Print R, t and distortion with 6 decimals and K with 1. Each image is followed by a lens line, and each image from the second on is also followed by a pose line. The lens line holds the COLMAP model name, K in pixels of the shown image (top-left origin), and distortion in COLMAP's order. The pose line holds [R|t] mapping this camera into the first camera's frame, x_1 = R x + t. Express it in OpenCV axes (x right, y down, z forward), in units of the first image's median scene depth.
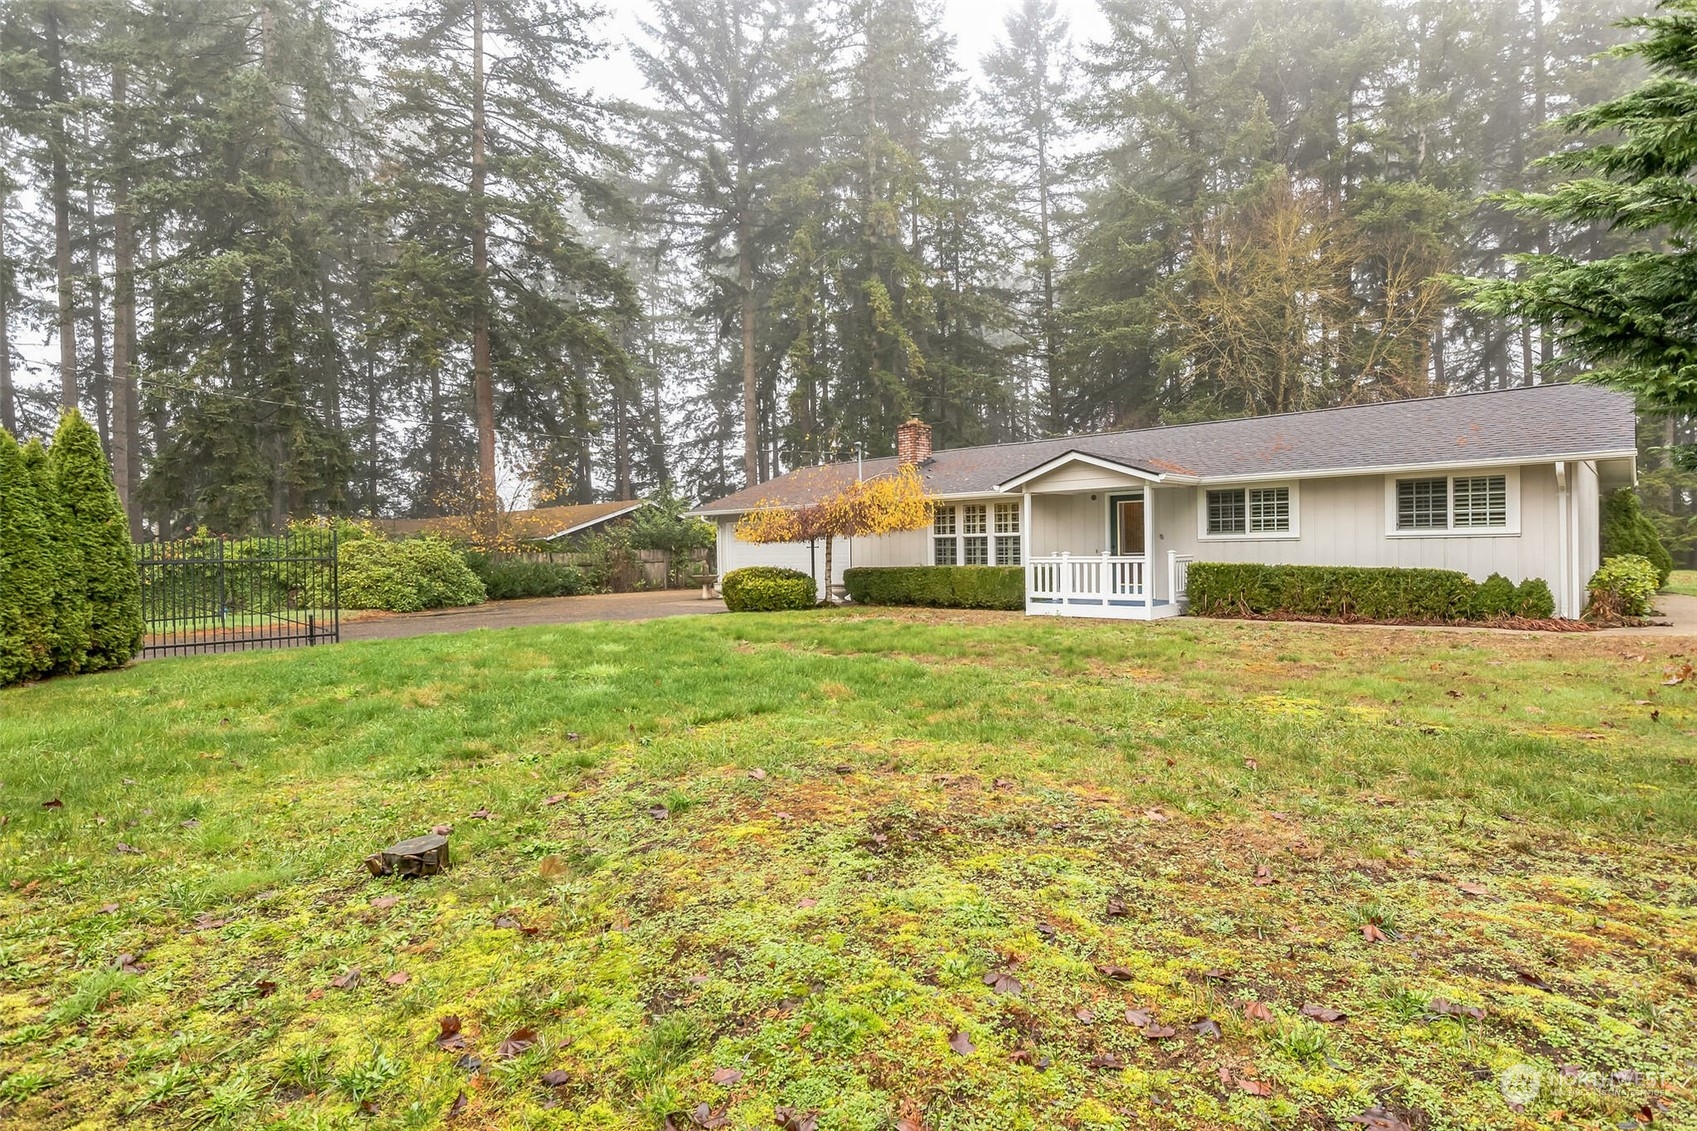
lens RADIAL K [[858.2, 0, 845.9], [0, 858.2, 552.6], [0, 0, 1]] dist [-0.012564, -0.000301]
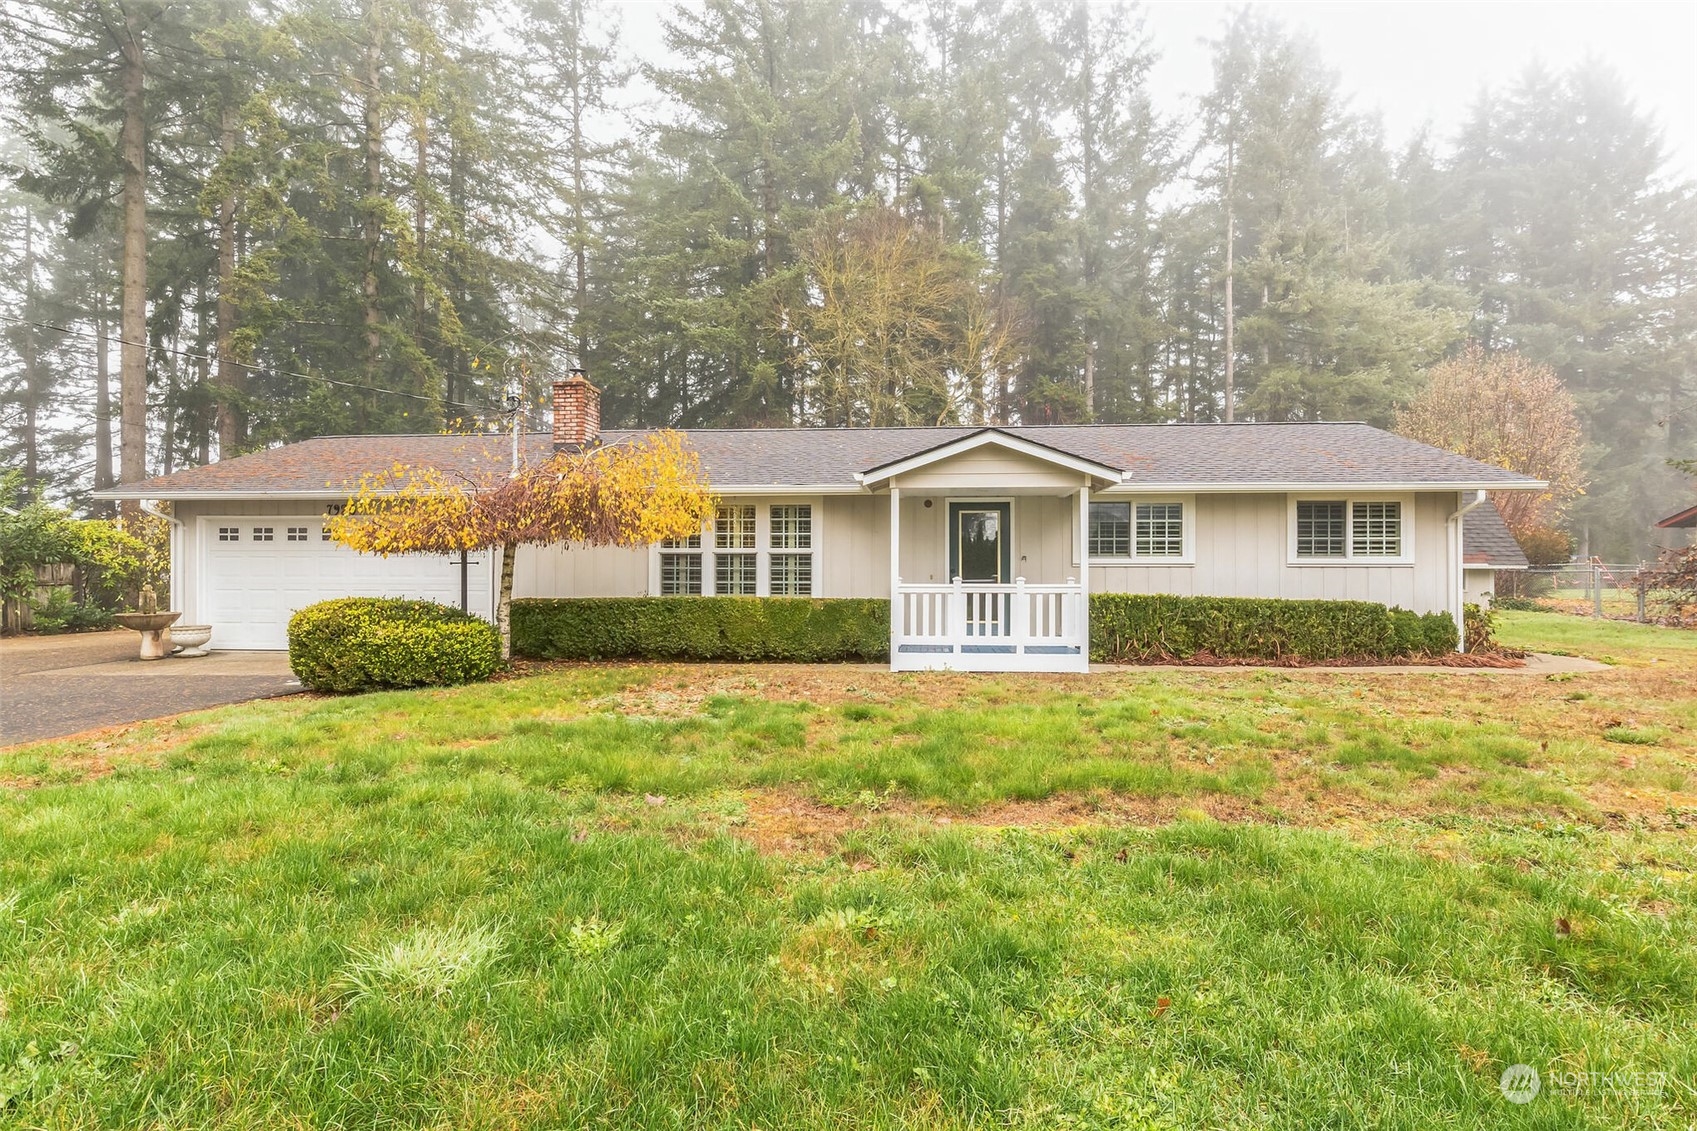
lens RADIAL K [[858.2, 0, 852.5], [0, 858.2, 554.2], [0, 0, 1]] dist [-0.012564, -0.000301]
pose [[0.788294, 0.030397, 0.614548, -0.221290], [-0.011302, 0.999326, -0.034930, 0.005408], [-0.615195, 0.020590, 0.788106, 0.483140]]
